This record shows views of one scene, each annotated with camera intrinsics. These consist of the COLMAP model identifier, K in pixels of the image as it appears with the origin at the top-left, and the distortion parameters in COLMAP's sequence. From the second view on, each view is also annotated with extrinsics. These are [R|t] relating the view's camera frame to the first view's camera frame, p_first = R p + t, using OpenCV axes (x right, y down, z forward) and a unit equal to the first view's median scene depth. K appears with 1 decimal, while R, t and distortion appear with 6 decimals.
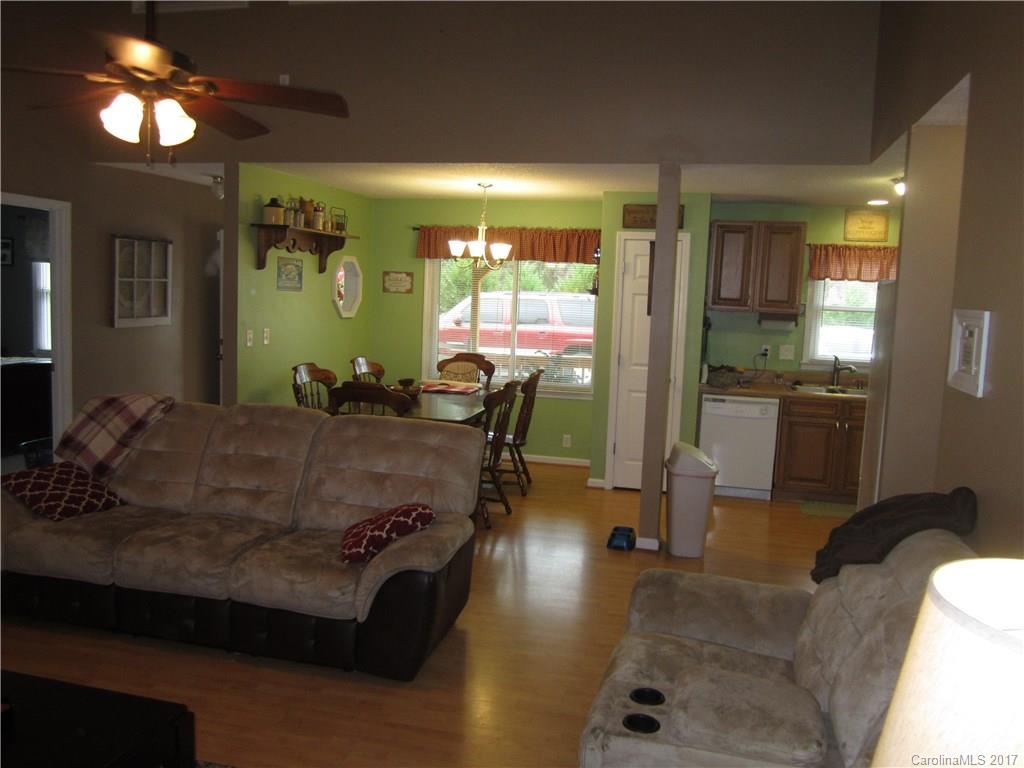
lens RADIAL K [[845.3, 0, 512.0], [0, 845.3, 384.0], [0, 0, 1]] dist [-0.034302, -0.002641]
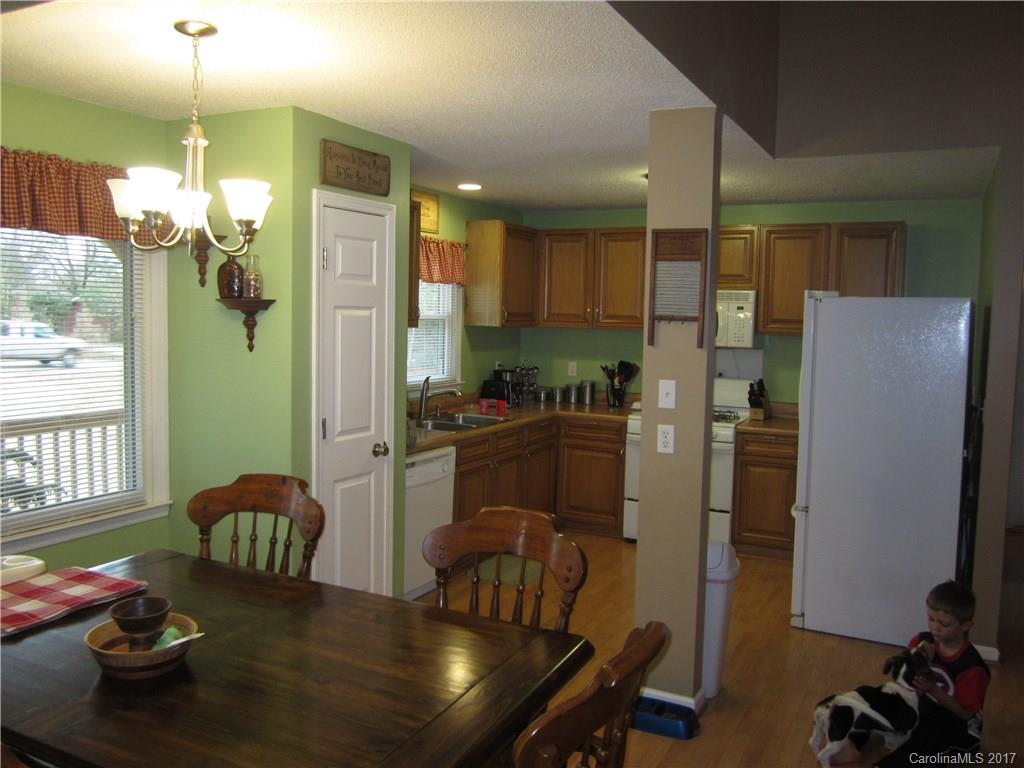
lens RADIAL K [[845.3, 0, 512.0], [0, 845.3, 384.0], [0, 0, 1]] dist [-0.034302, -0.002641]
pose [[0.212735, -0.116401, 0.970152, -0.369769], [0.093464, 0.990750, 0.098378, -0.100745], [-0.972630, 0.069746, 0.221646, 0.772435]]
